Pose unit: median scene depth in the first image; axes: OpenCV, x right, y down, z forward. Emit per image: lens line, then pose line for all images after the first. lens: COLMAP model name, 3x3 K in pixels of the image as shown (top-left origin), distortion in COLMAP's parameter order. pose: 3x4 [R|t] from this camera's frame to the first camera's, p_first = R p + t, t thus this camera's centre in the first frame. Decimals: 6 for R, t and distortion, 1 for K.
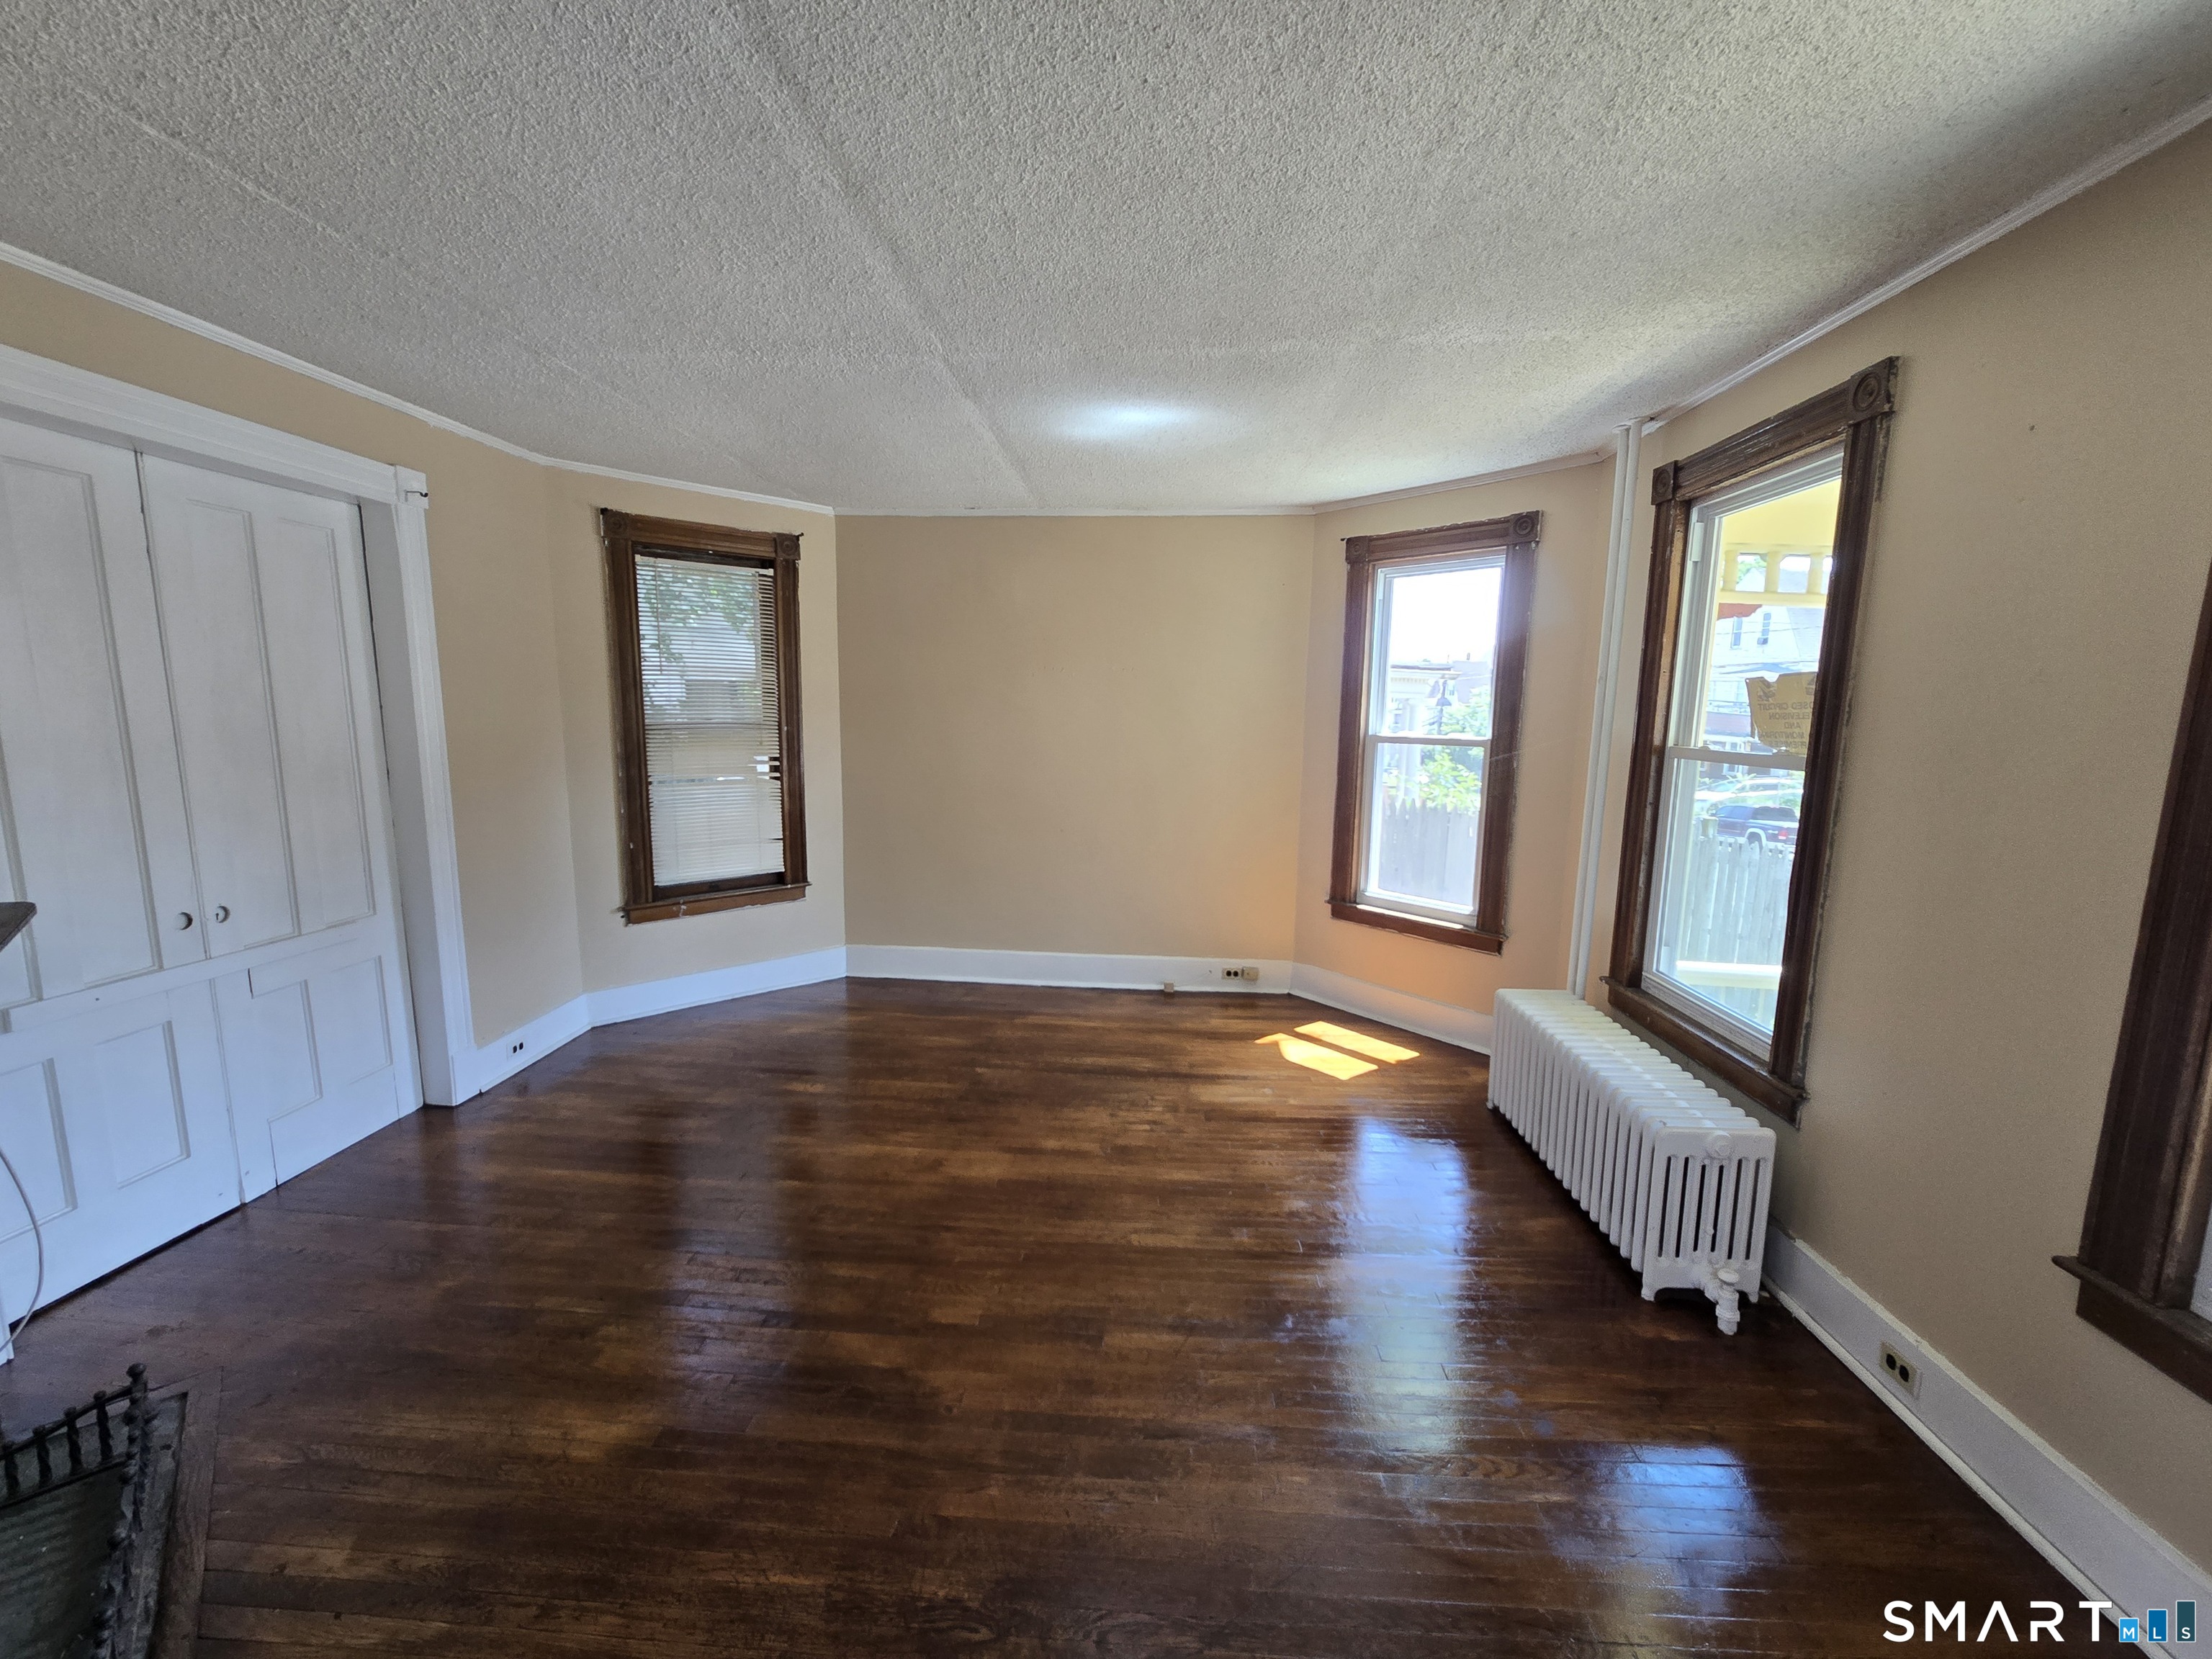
lens RADIAL K [[903.3, 0, 1103.9], [0, 903.3, 837.1], [0, 0, 1]] dist [-0.009740, -0.000108]
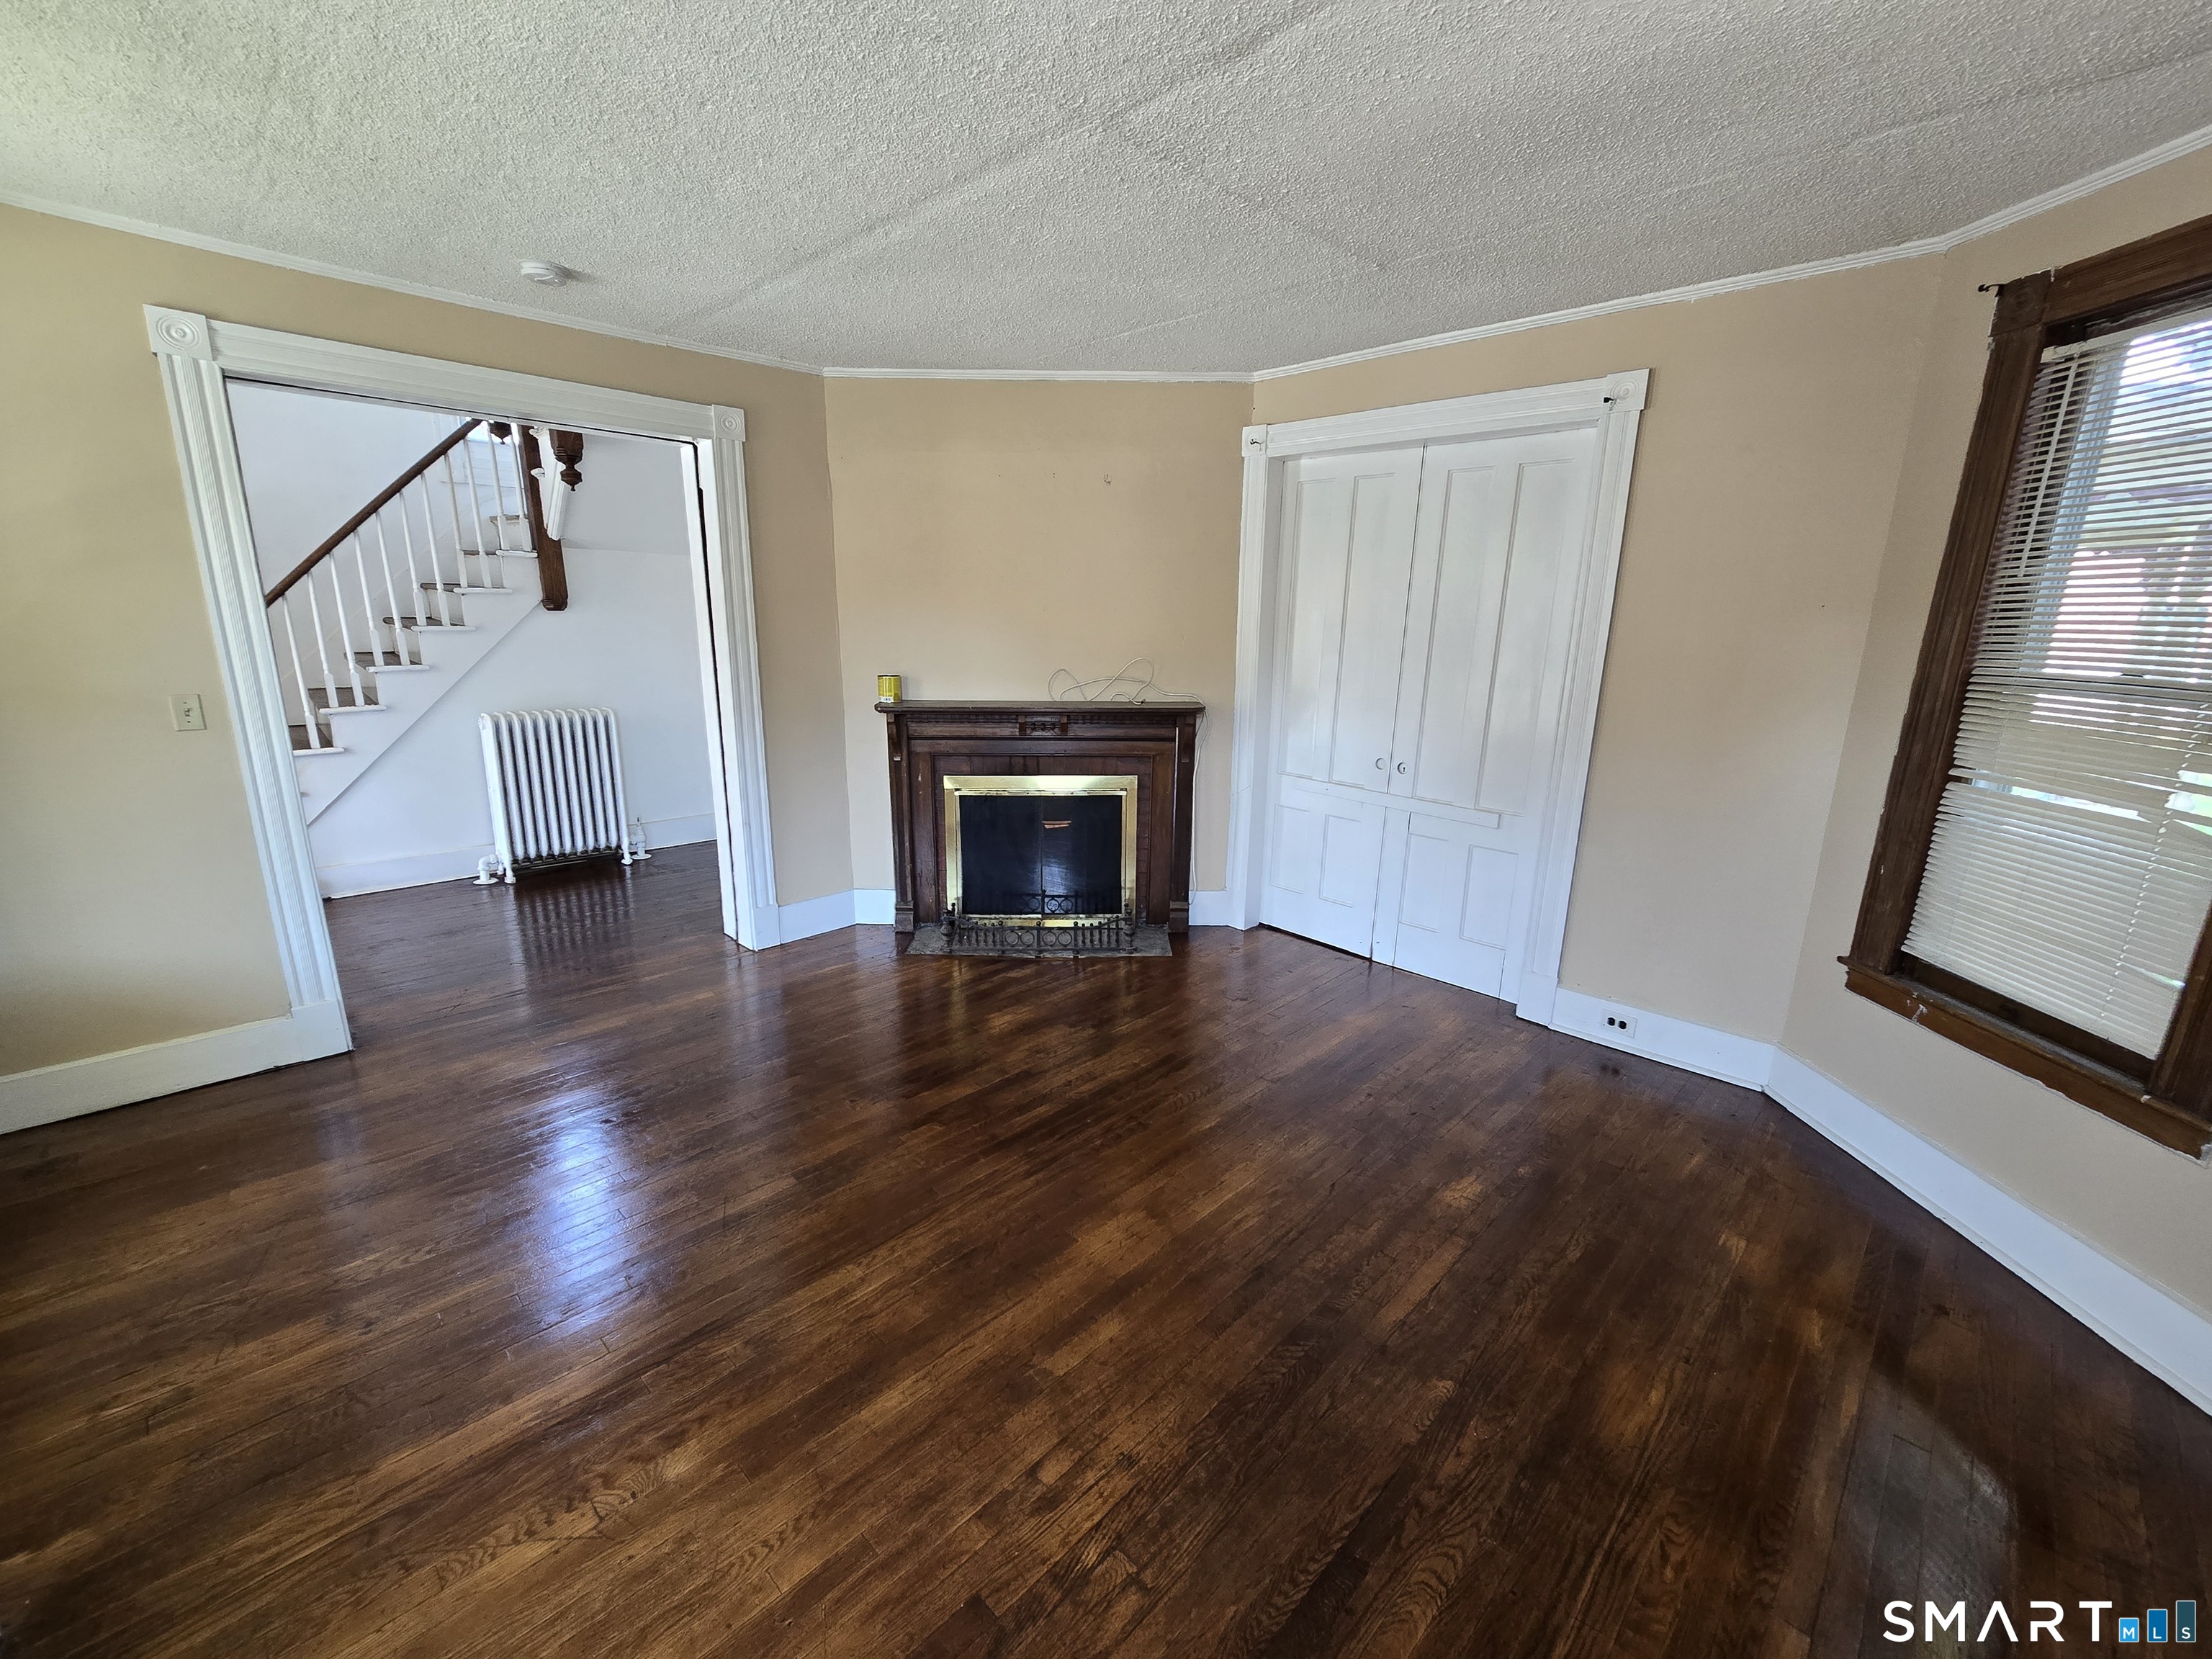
lens RADIAL K [[903.3, 0, 1092.5], [0, 903.3, 836.6], [0, 0, 1]] dist [-0.009740, -0.000108]
pose [[-0.666014, 0.159392, -0.728711, 0.357118], [-0.135102, 0.934972, 0.327985, -0.183306], [0.733602, 0.316893, -0.601171, 1.286239]]
